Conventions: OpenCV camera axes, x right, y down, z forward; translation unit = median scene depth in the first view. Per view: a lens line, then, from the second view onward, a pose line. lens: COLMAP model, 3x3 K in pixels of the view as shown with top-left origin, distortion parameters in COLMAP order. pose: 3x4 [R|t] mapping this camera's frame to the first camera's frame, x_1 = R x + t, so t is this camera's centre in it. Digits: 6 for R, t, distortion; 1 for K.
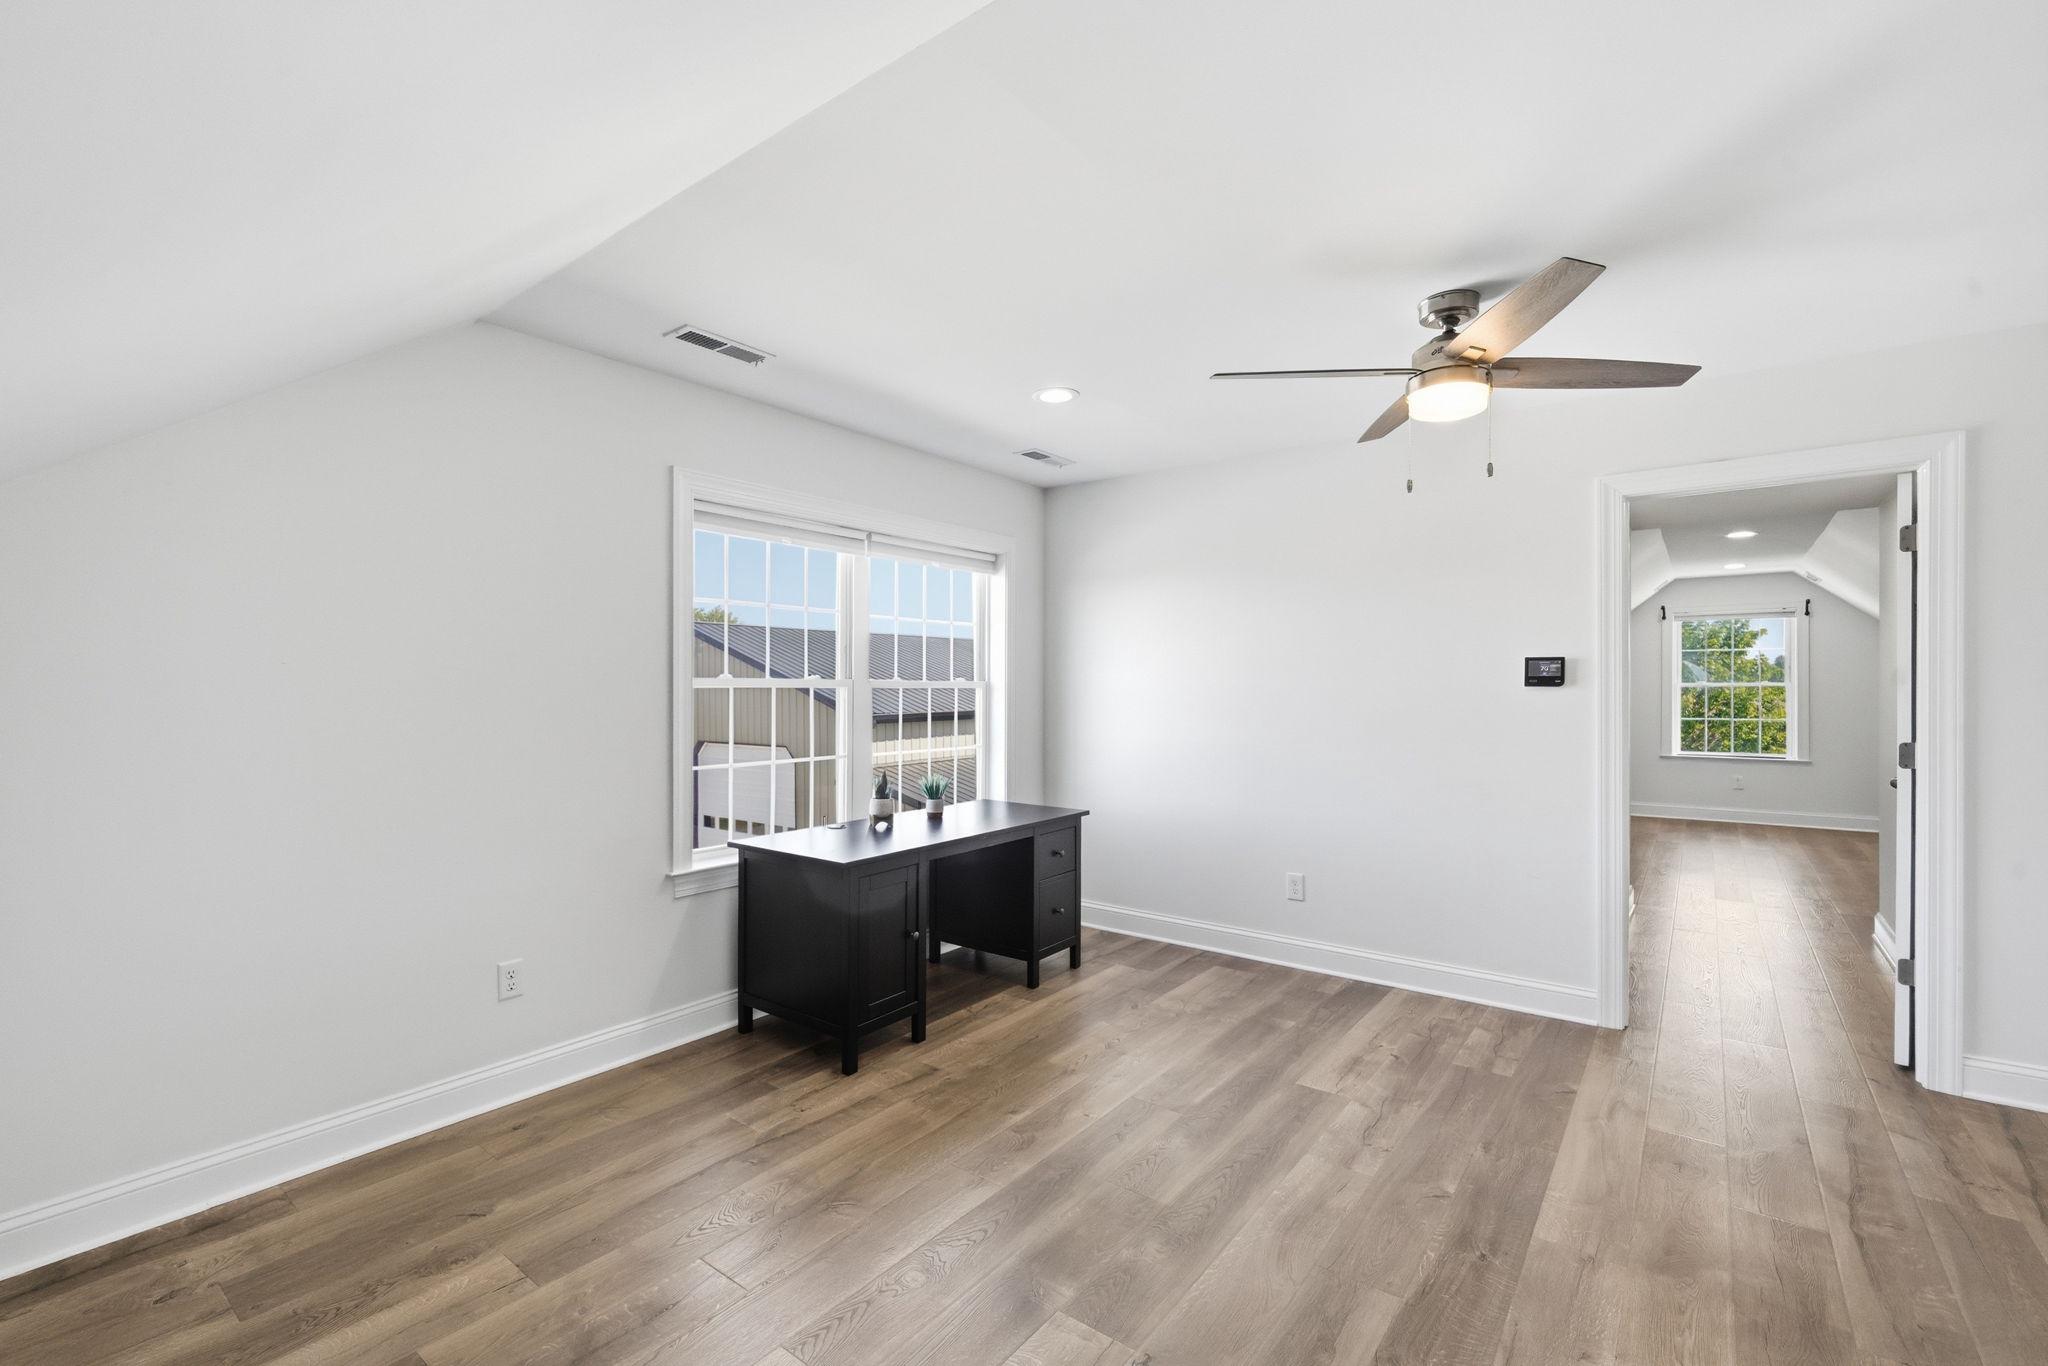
lens RADIAL K [[894.3, 0, 1020.8], [0, 894.3, 693.4], [0, 0, 1]] dist [-0.003815, 0.000669]
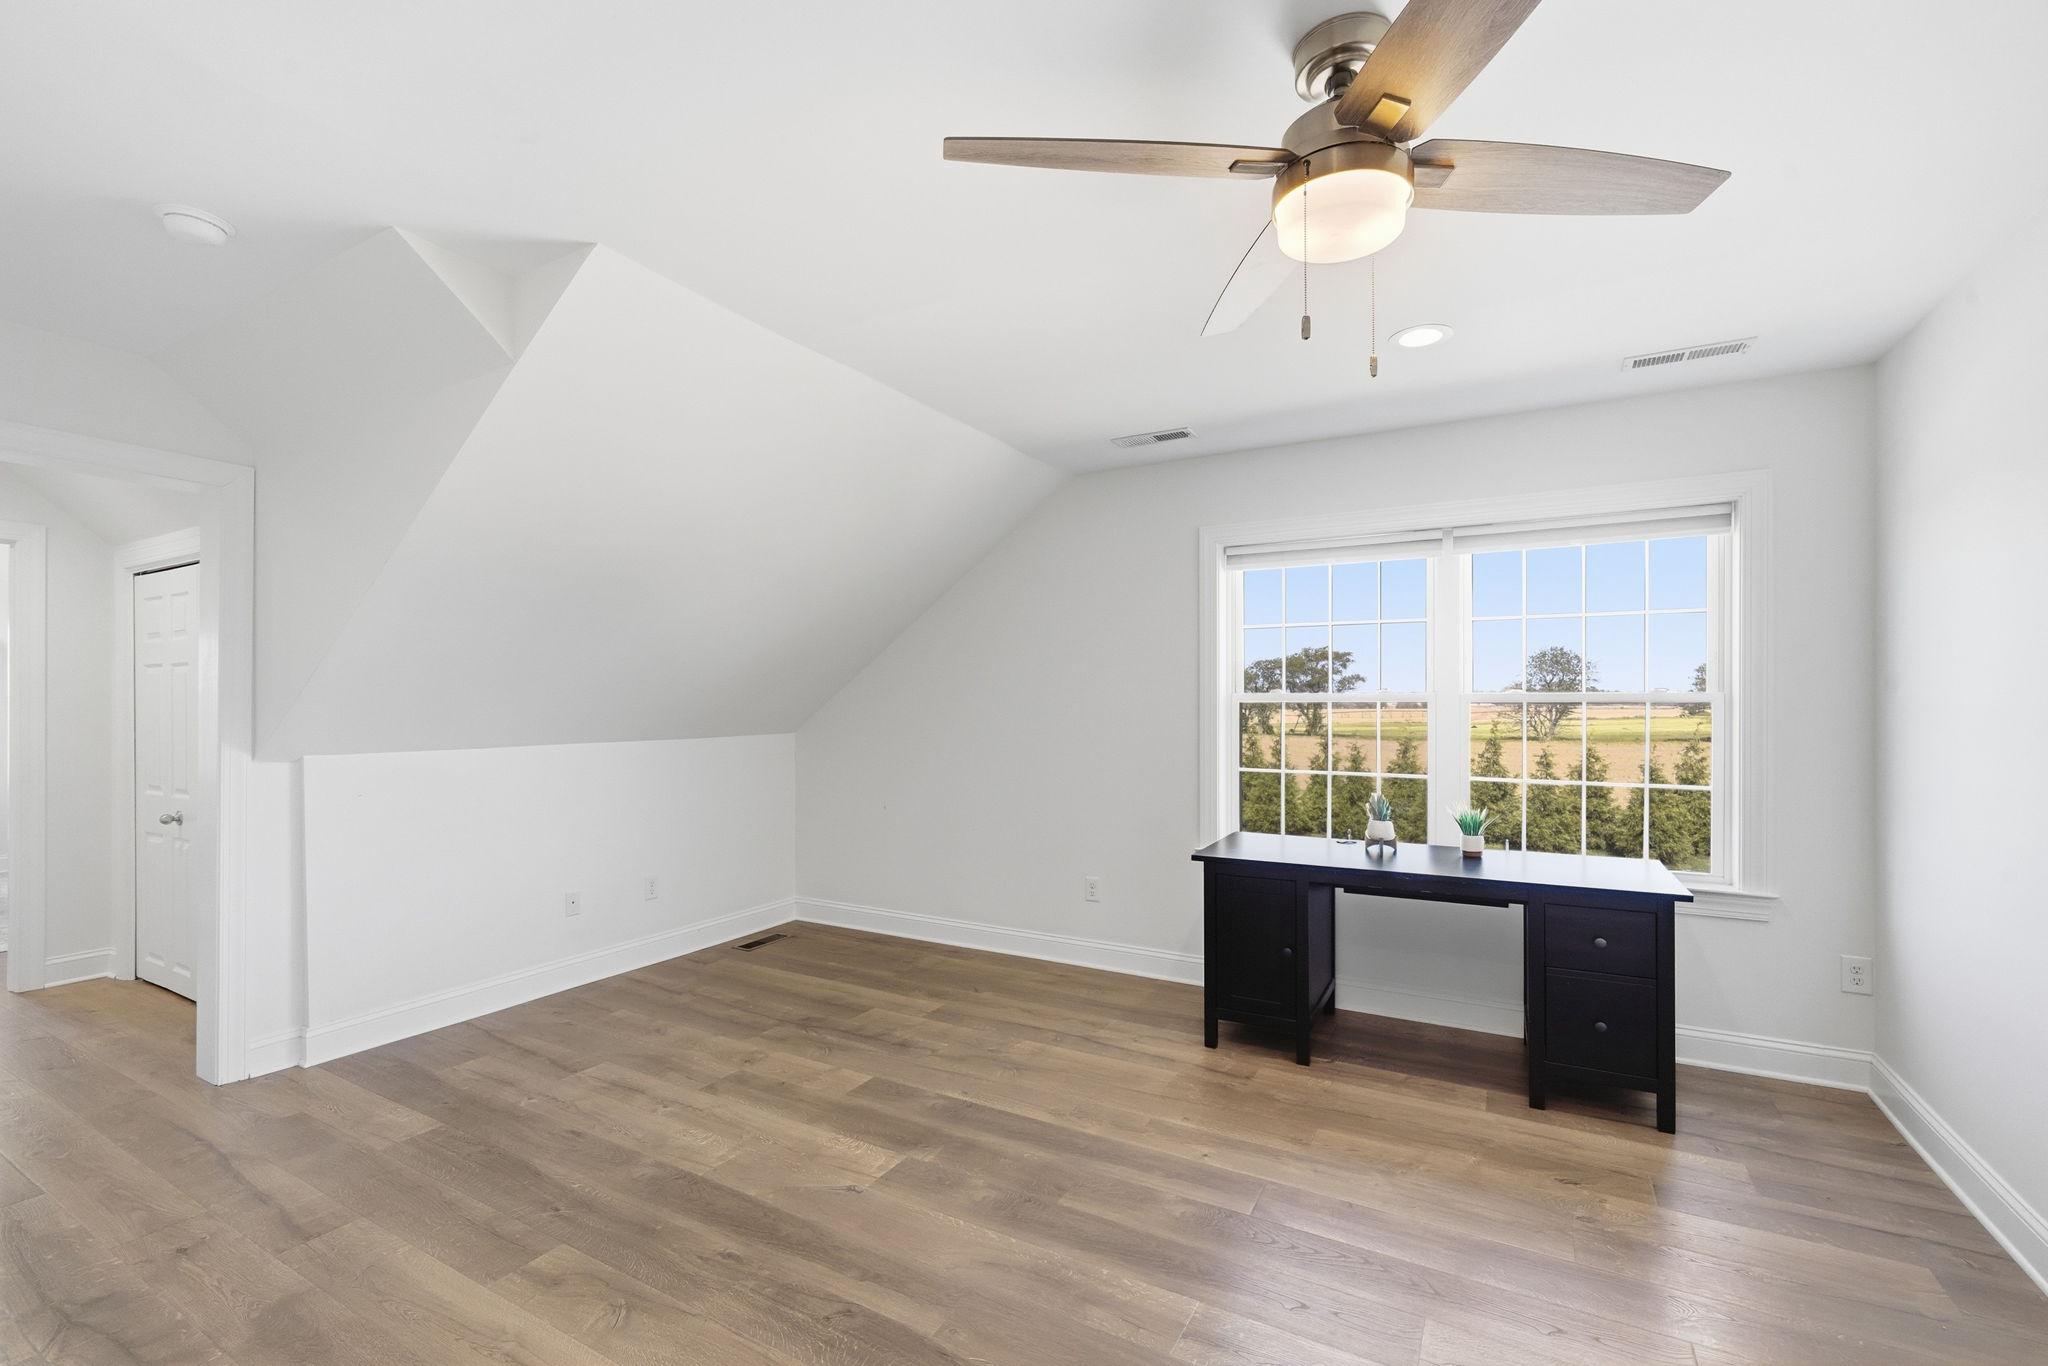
lens RADIAL K [[894.3, 0, 1014.2], [0, 894.3, 694.5], [0, 0, 1]] dist [-0.003815, 0.000669]
pose [[0.133726, -0.009565, -0.990972, 0.945615], [-0.008644, 0.999904, -0.010818, 0.000271], [0.990981, 0.010013, 0.133631, 0.646272]]
